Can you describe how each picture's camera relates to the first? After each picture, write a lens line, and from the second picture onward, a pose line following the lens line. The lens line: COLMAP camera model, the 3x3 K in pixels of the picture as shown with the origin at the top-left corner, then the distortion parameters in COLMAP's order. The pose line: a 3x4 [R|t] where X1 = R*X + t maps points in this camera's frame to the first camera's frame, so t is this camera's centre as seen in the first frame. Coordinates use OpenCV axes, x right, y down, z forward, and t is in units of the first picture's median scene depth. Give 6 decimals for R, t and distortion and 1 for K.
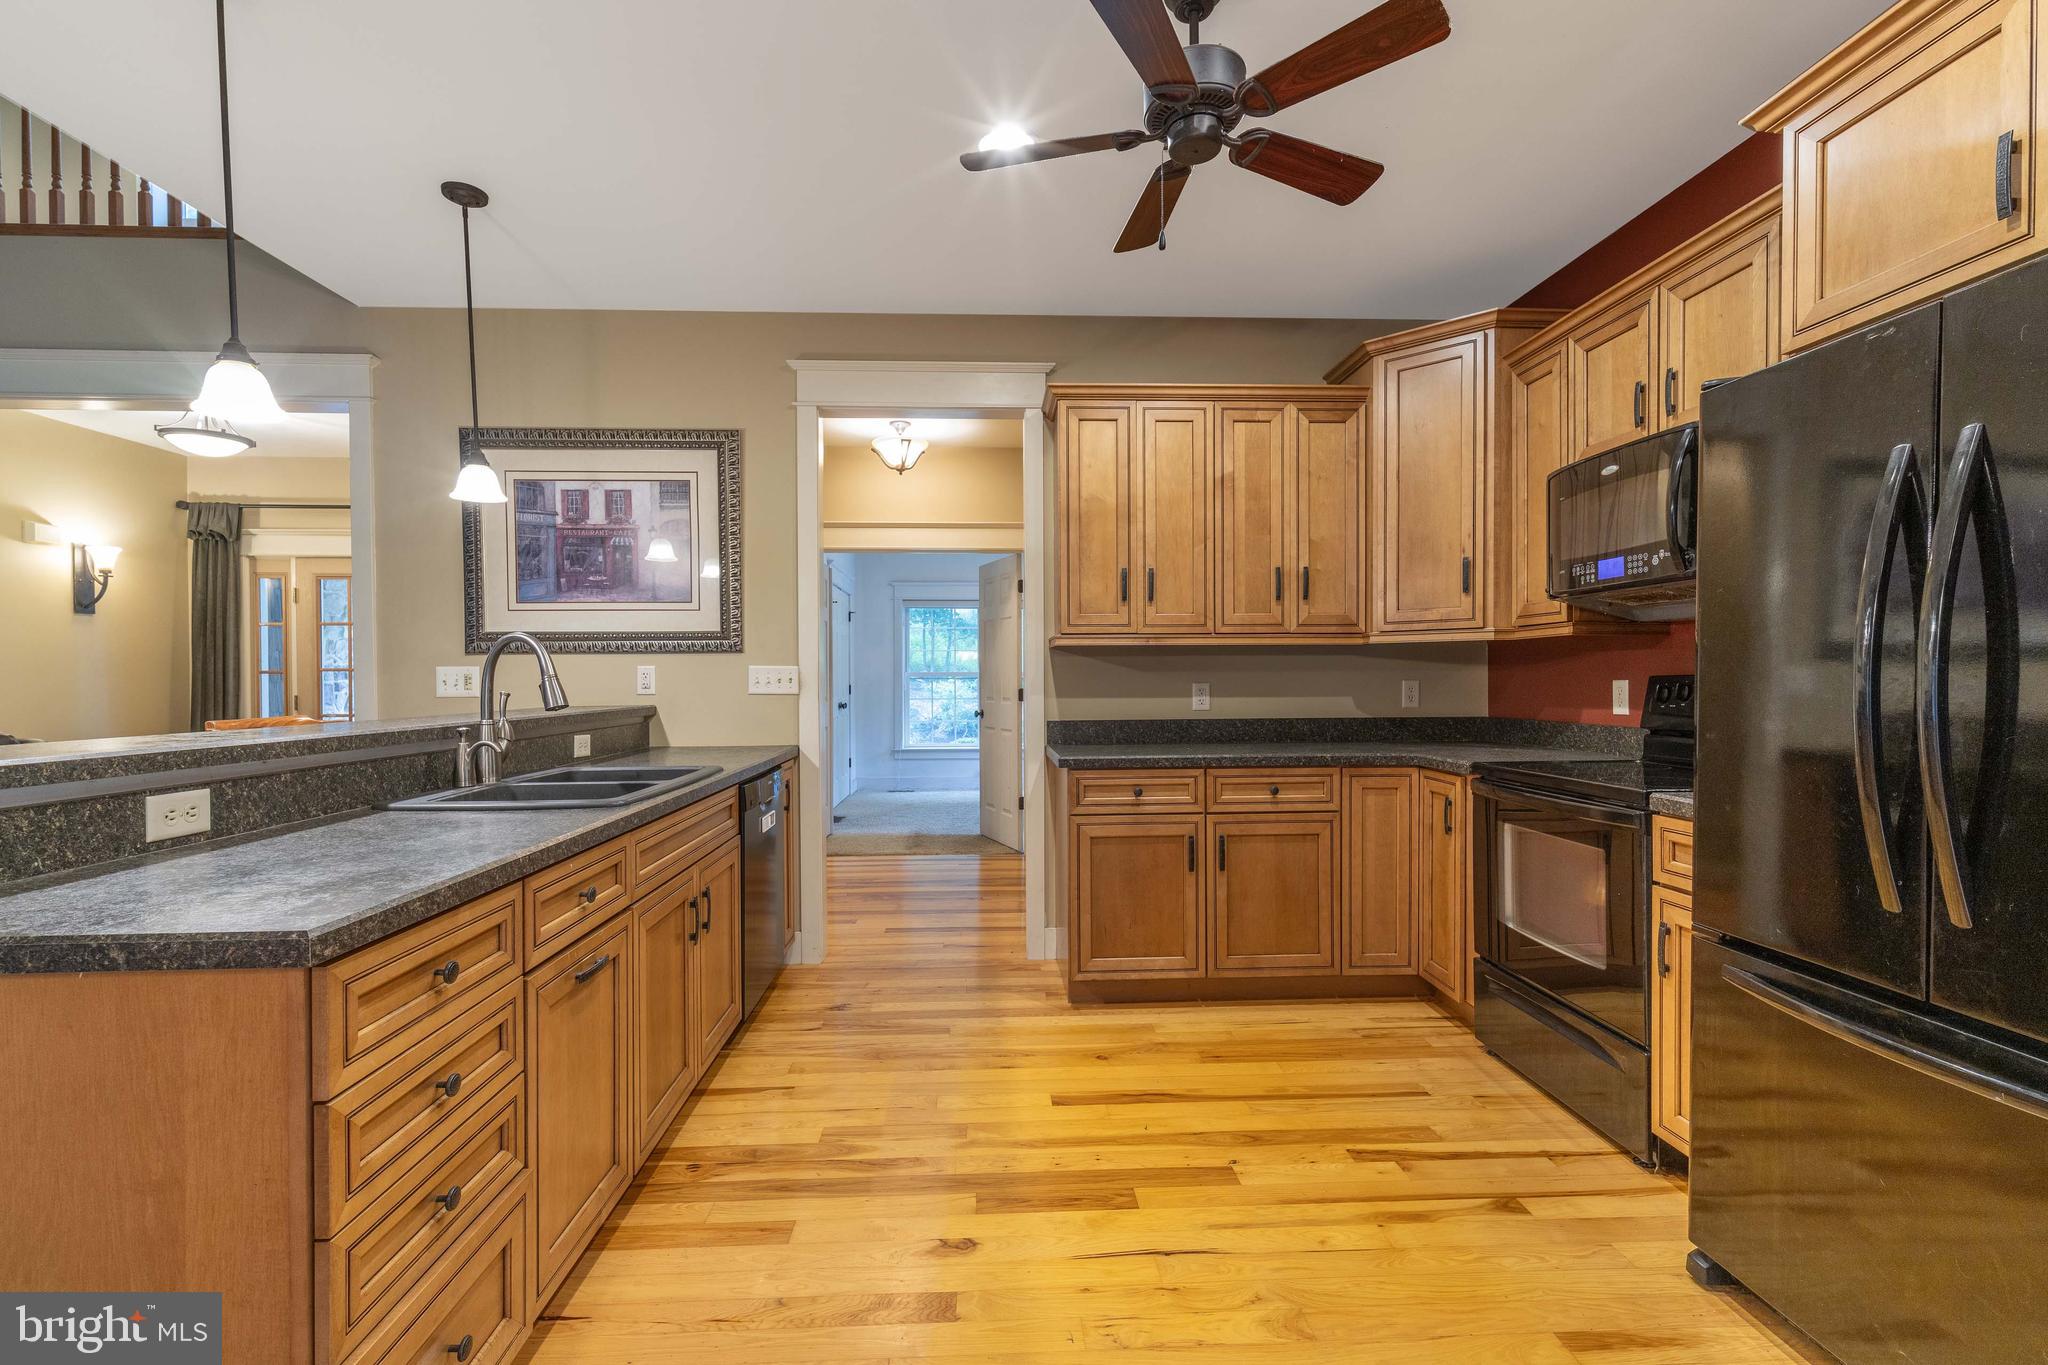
lens RADIAL K [[897.3, 0, 1021.8], [0, 897.3, 688.7], [0, 0, 1]] dist [0.001385, -0.000410]
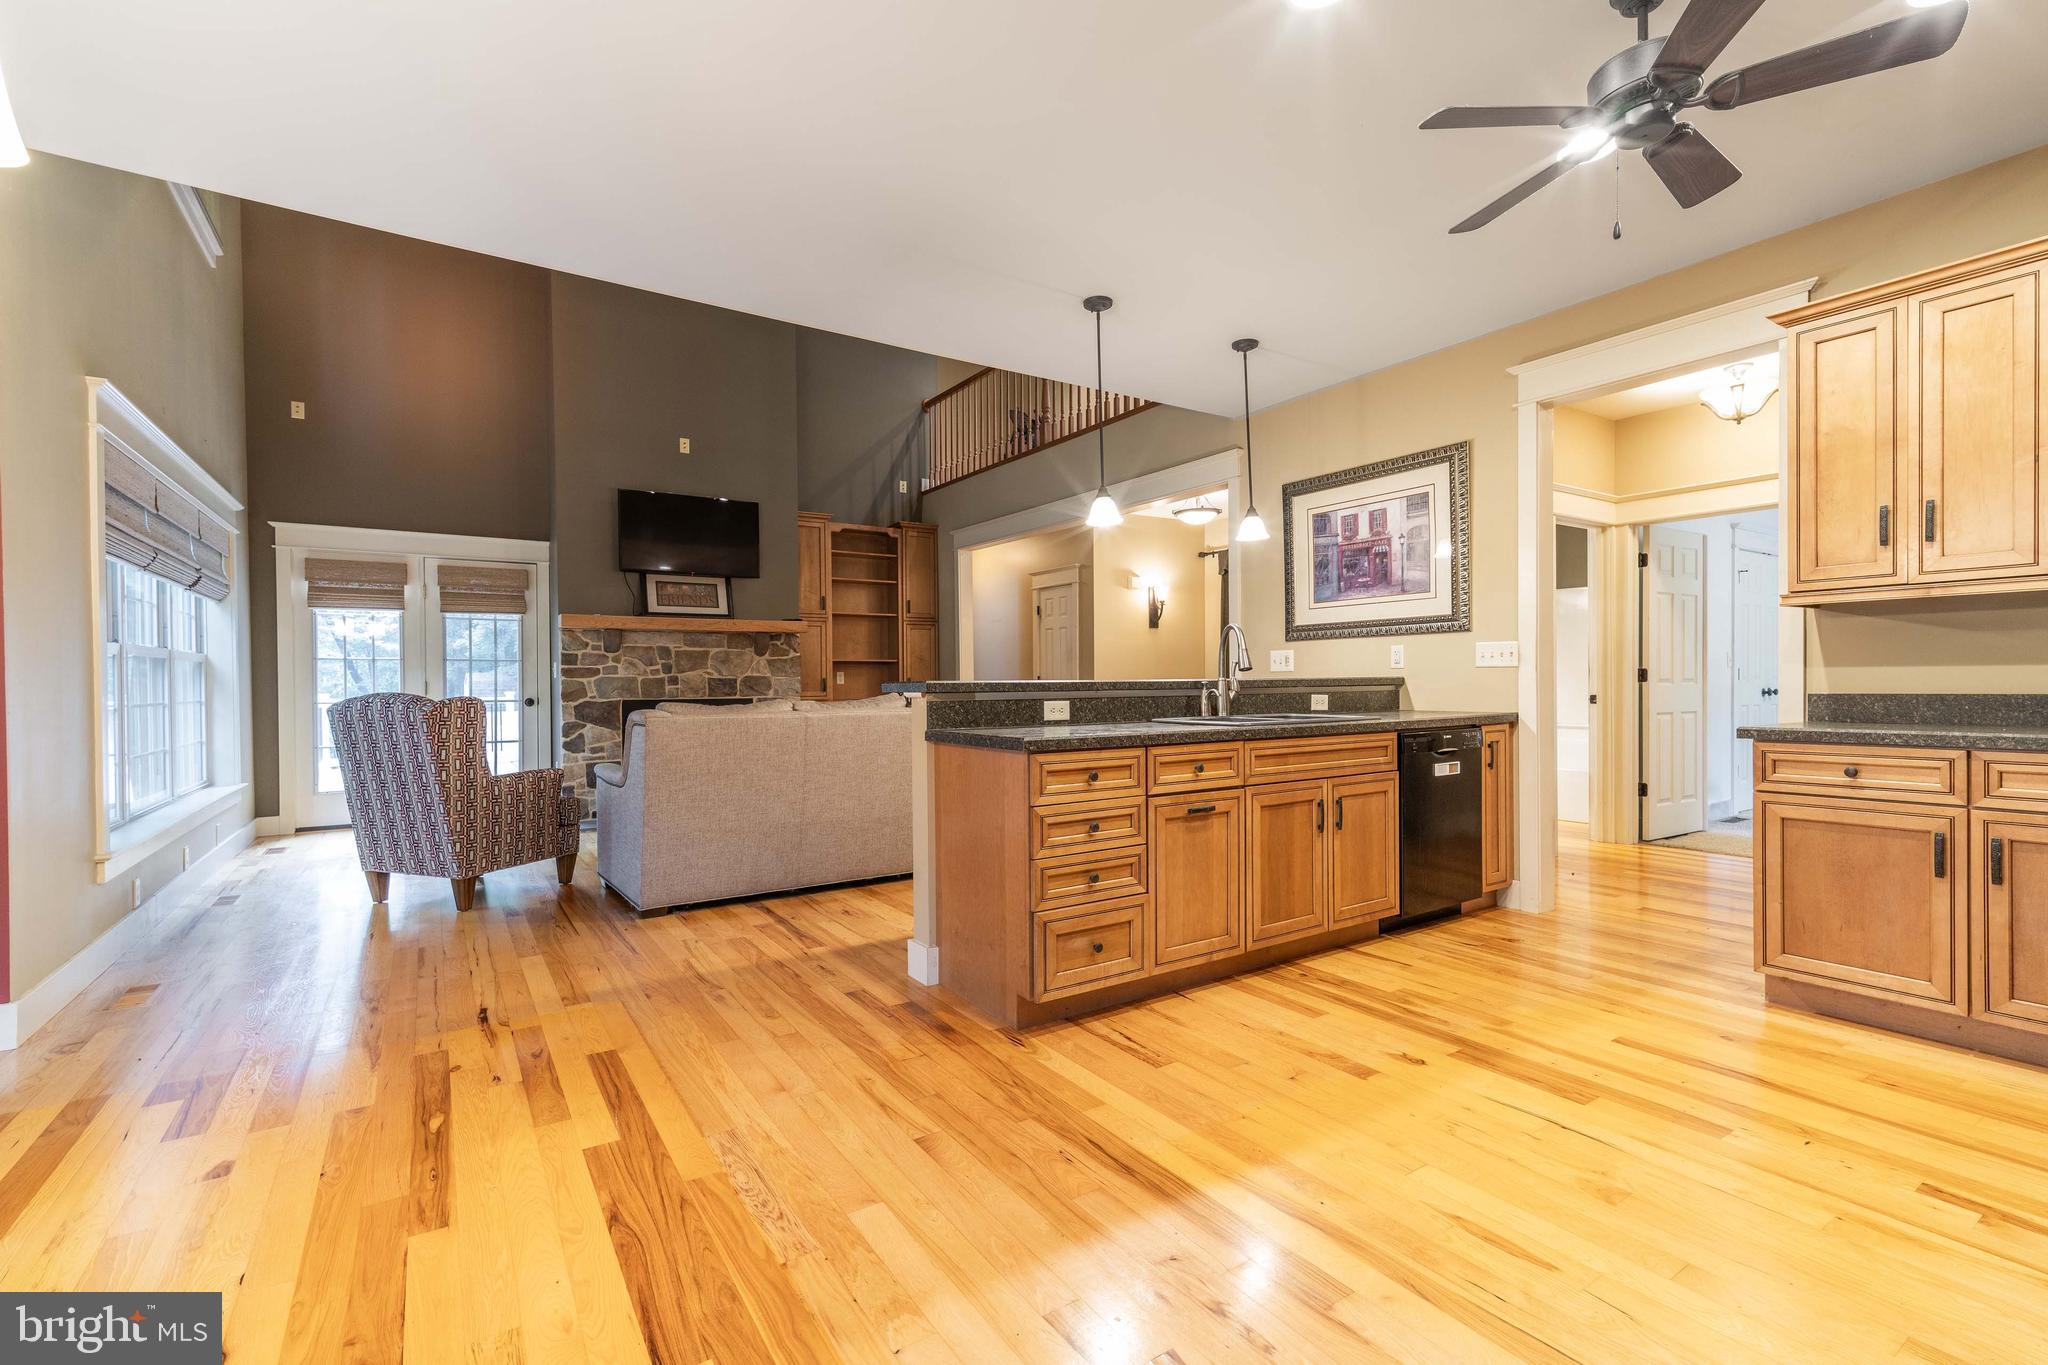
lens RADIAL K [[896.2, 0, 1016.5], [0, 896.2, 688.5], [0, 0, 1]] dist [0.004850, -0.000426]
pose [[0.506268, 0.007250, -0.862345, 0.422836], [-0.002720, 0.999973, 0.006810, 0.029464], [0.862372, -0.001102, 0.506275, -0.104331]]
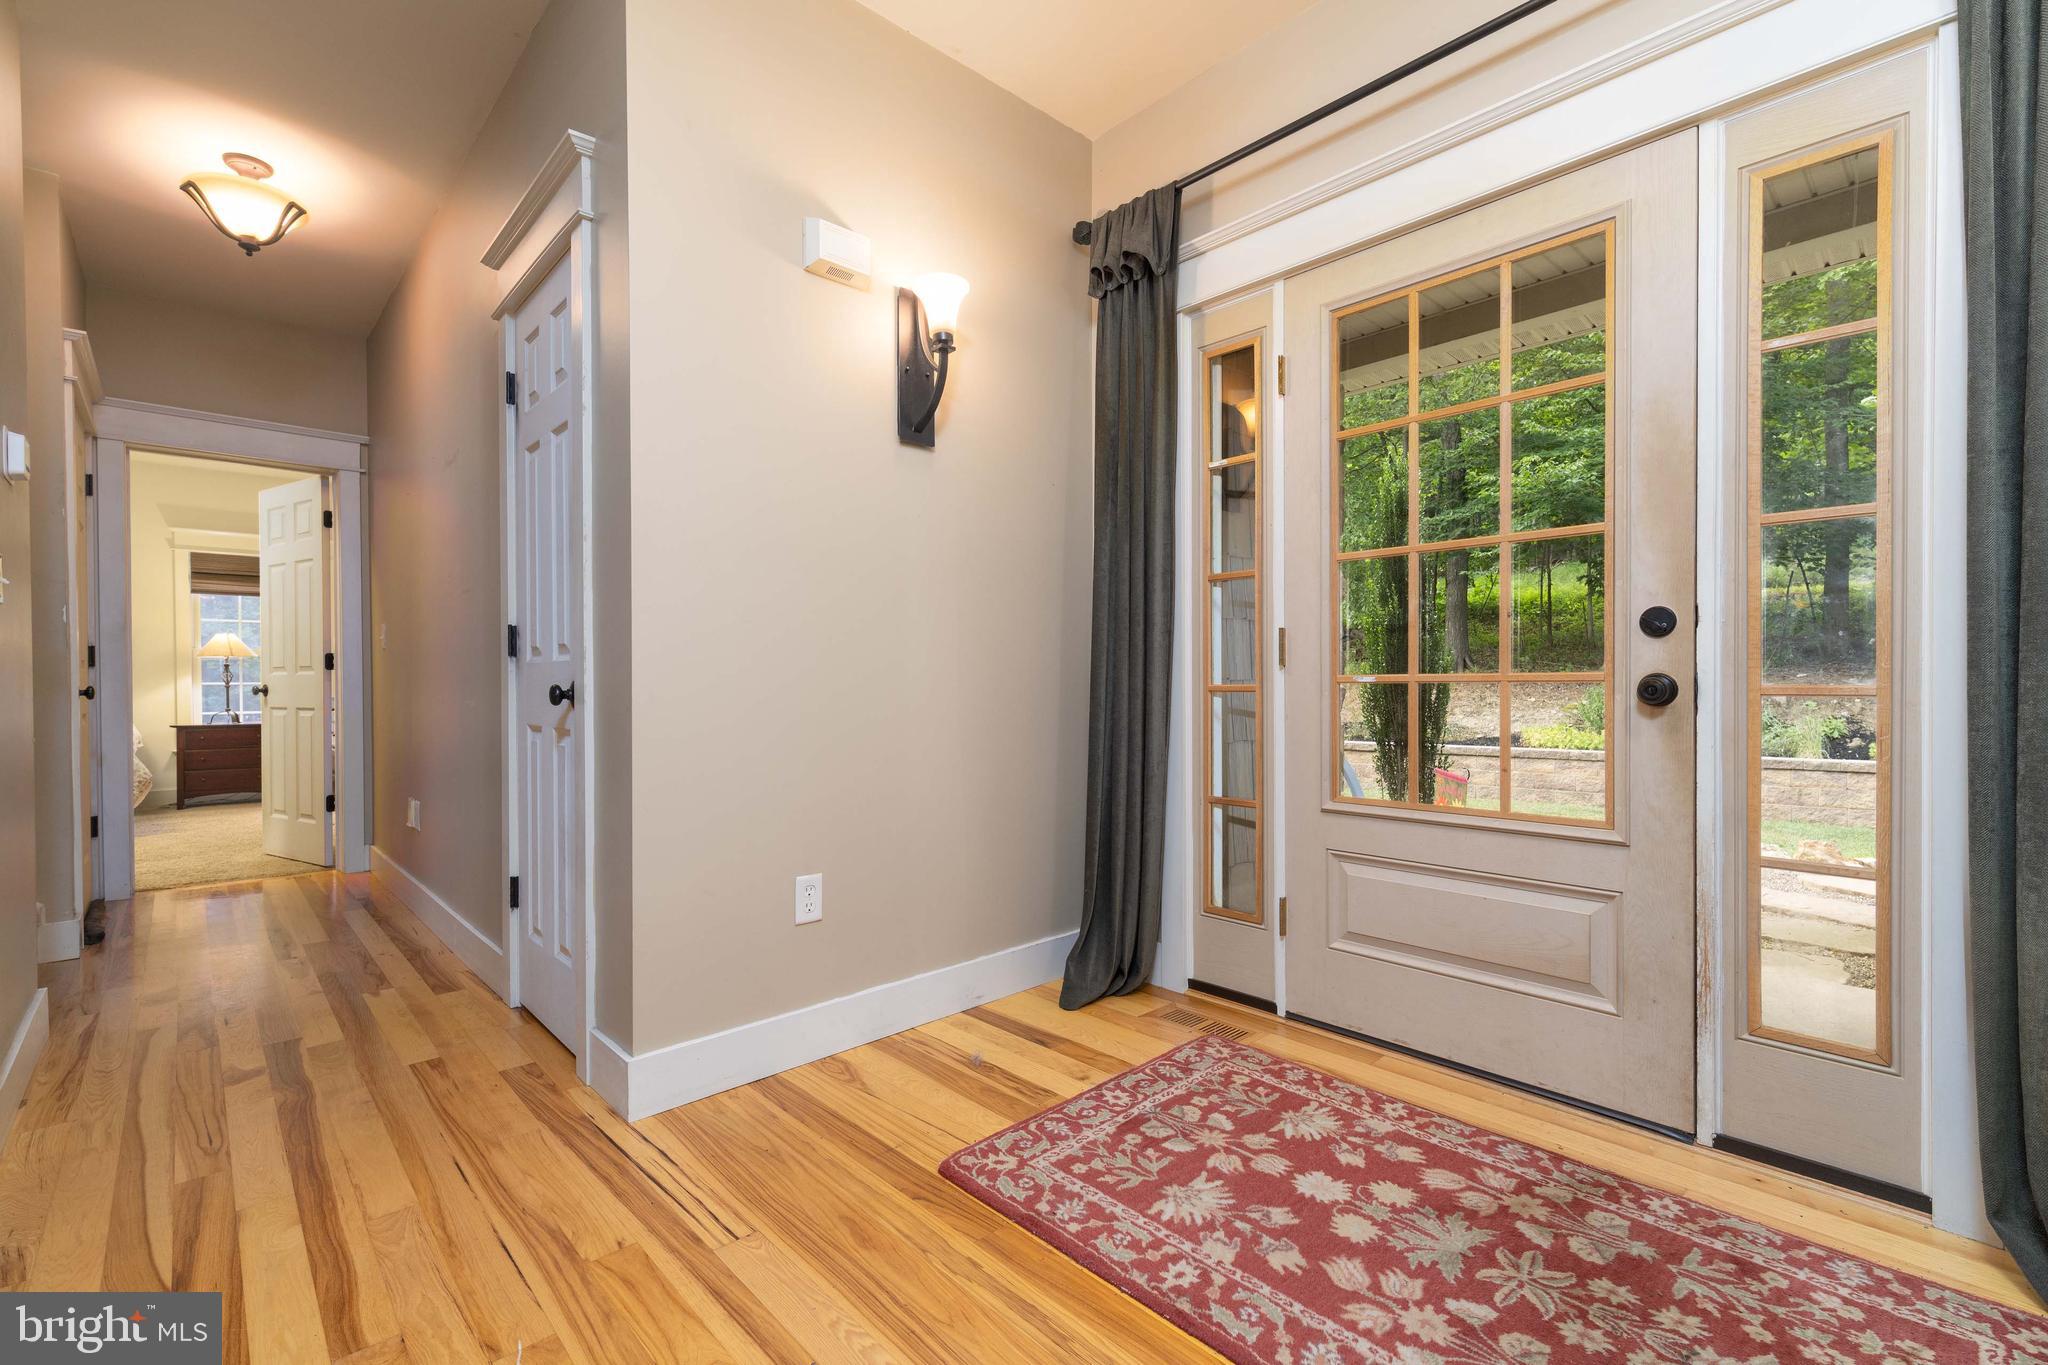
lens RADIAL K [[896.2, 0, 1016.5], [0, 896.2, 688.5], [0, 0, 1]] dist [0.004850, -0.000426]
pose [[0.640761, 0.007654, -0.767702, -1.024879], [-0.001141, 0.999959, 0.009017, 0.055564], [0.767740, -0.004902, 0.640743, 1.158513]]
